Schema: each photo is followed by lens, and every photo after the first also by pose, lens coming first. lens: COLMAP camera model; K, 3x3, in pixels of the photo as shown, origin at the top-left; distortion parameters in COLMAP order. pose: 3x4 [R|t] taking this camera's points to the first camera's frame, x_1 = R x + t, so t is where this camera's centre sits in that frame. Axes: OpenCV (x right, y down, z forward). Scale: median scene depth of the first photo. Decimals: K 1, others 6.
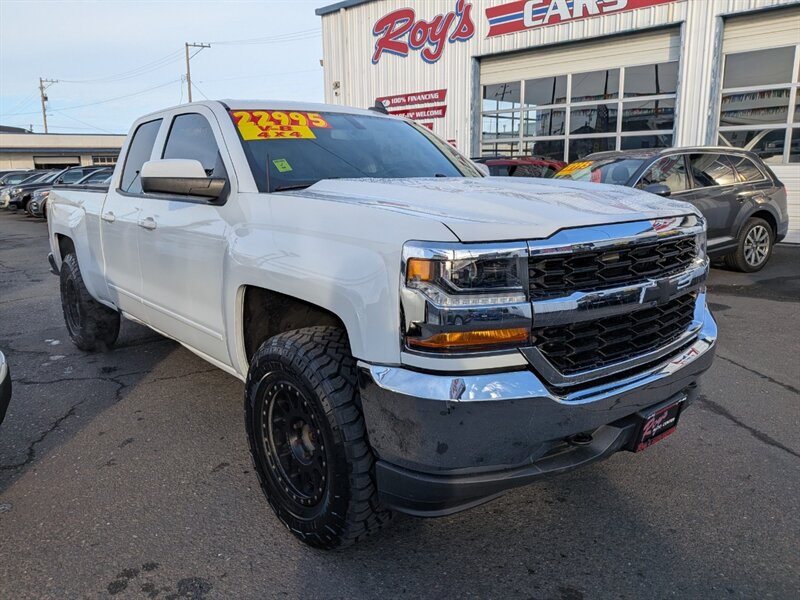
lens RADIAL K [[641.9, 0, 340.6], [0, 641.9, 289.4], [0, 0, 1]] dist [0.035409, -0.061869]
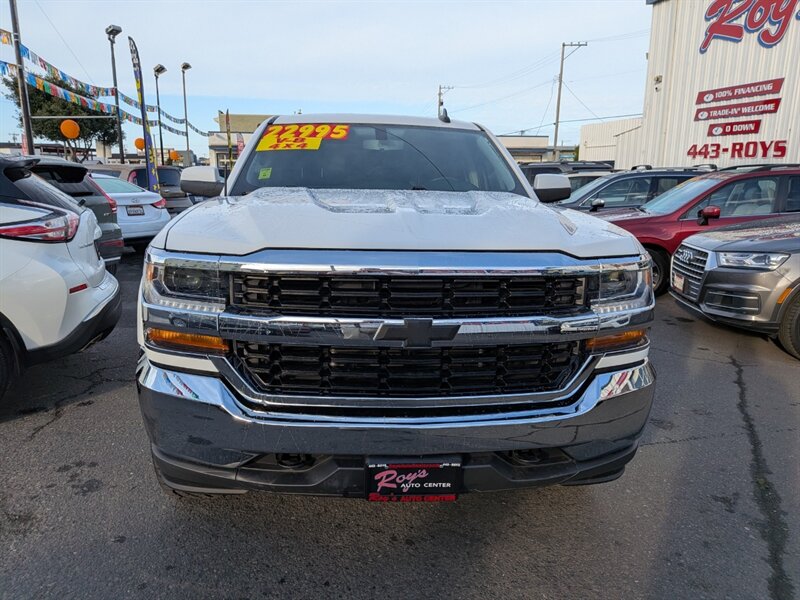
lens RADIAL K [[600.9, 0, 336.1], [0, 600.9, 299.4], [0, 0, 1]] dist [0.003058, 0.003743]
pose [[0.821116, 0.143624, -0.552395, 0.162098], [-0.125150, 0.989575, 0.071260, -0.015855], [0.556872, 0.010619, 0.830531, 0.048845]]
